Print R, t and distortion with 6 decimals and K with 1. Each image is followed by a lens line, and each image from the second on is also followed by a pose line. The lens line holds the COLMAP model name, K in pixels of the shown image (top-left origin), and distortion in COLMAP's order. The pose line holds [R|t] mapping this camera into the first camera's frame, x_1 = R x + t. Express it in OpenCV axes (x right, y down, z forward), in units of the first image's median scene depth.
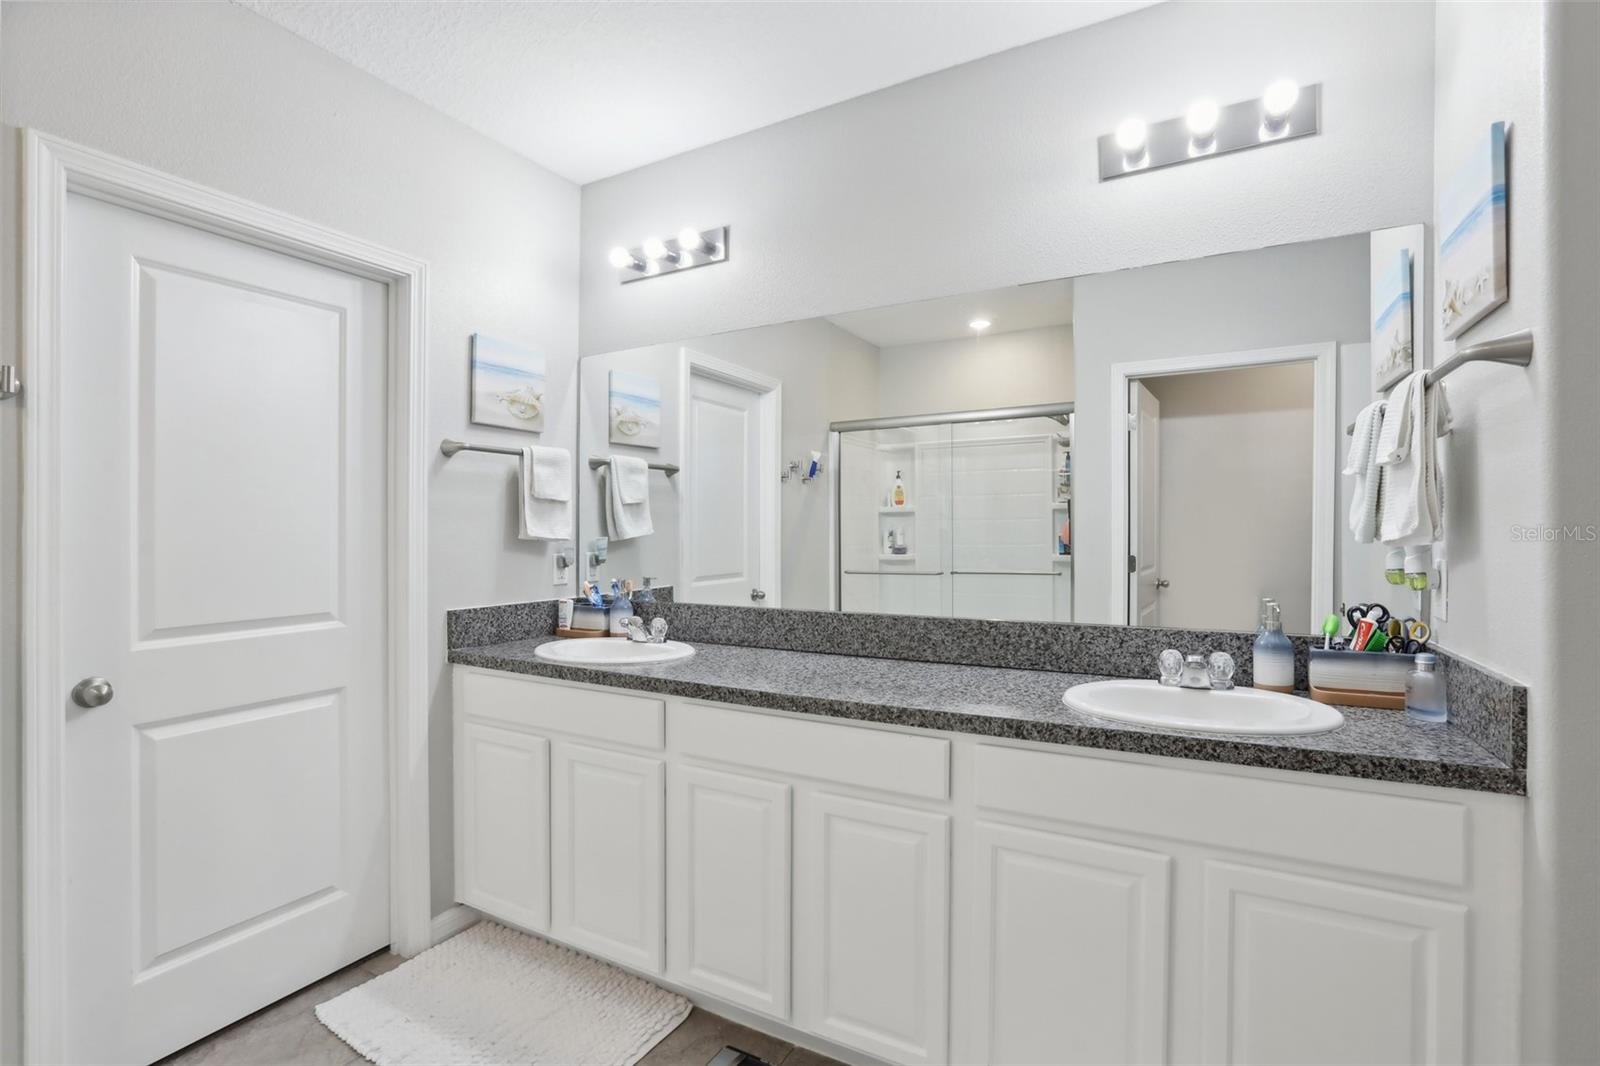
lens RADIAL K [[734.9, 0, 799.0], [0, 734.9, 529.1], [0, 0, 1]] dist [-0.048294, 0.016309]
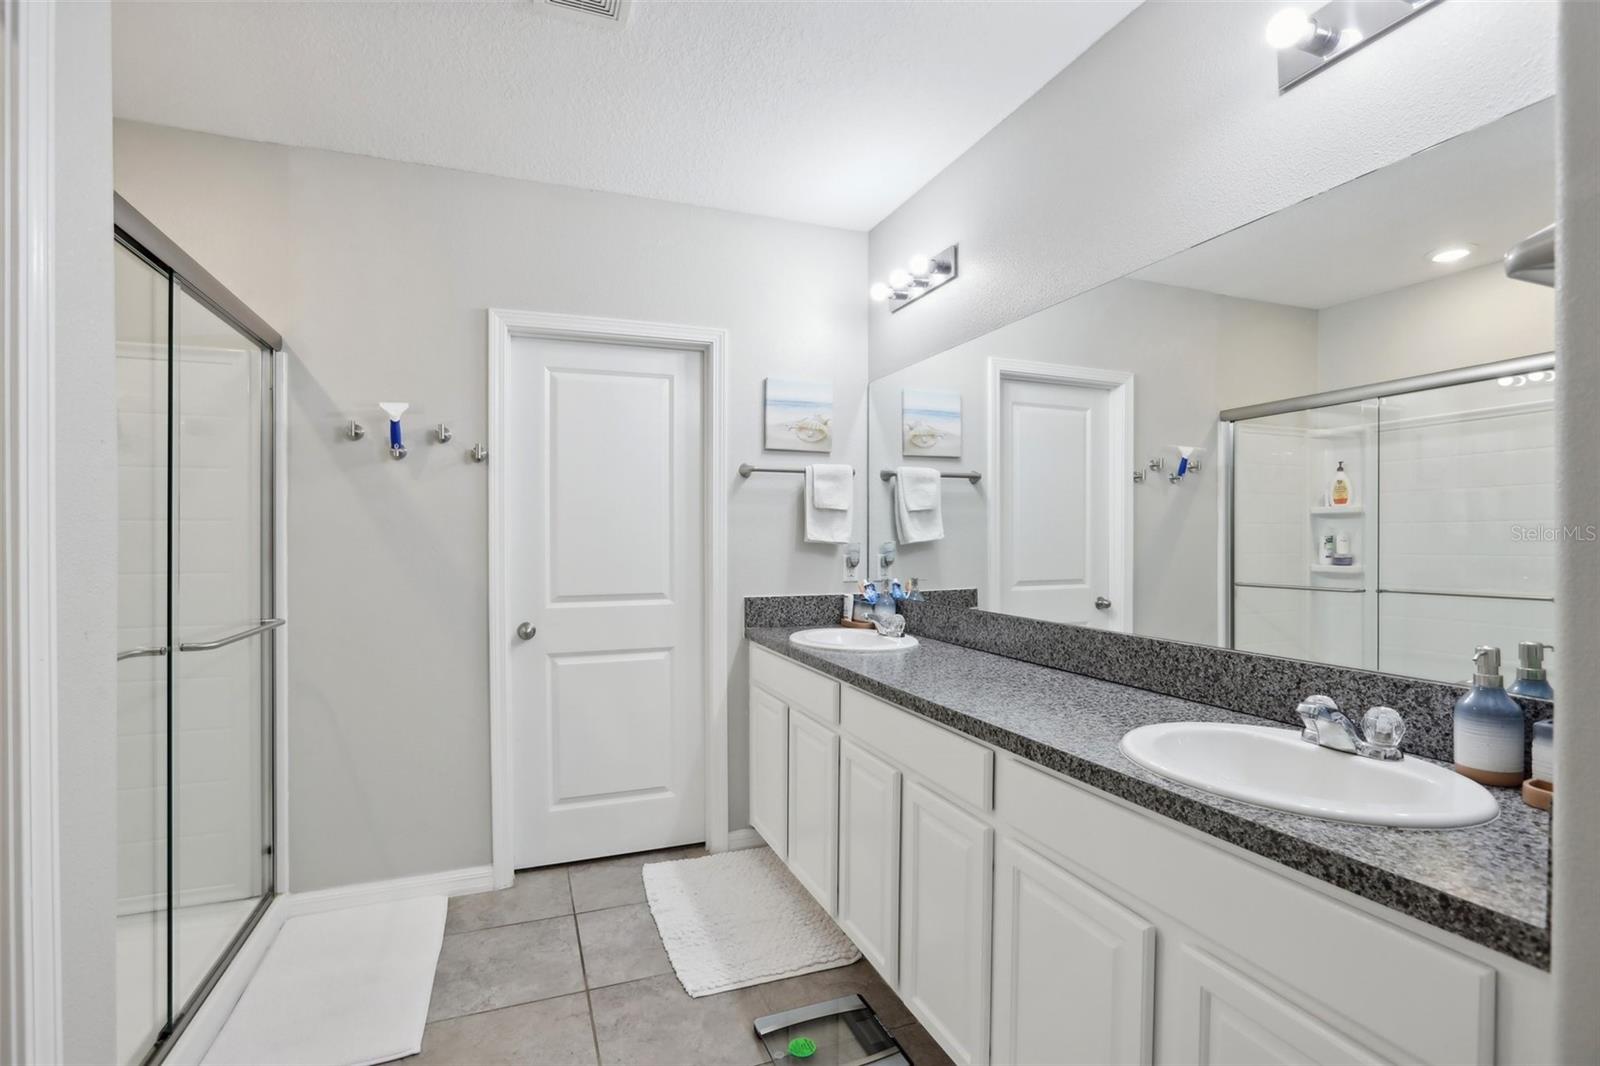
lens RADIAL K [[734.9, 0, 799.4], [0, 734.9, 538.0], [0, 0, 1]] dist [-0.048294, 0.016309]
pose [[0.772584, 0.005639, -0.634888, 0.469351], [-0.000997, 0.999970, 0.007668, -0.002977], [0.634912, -0.005291, 0.772566, 0.061537]]
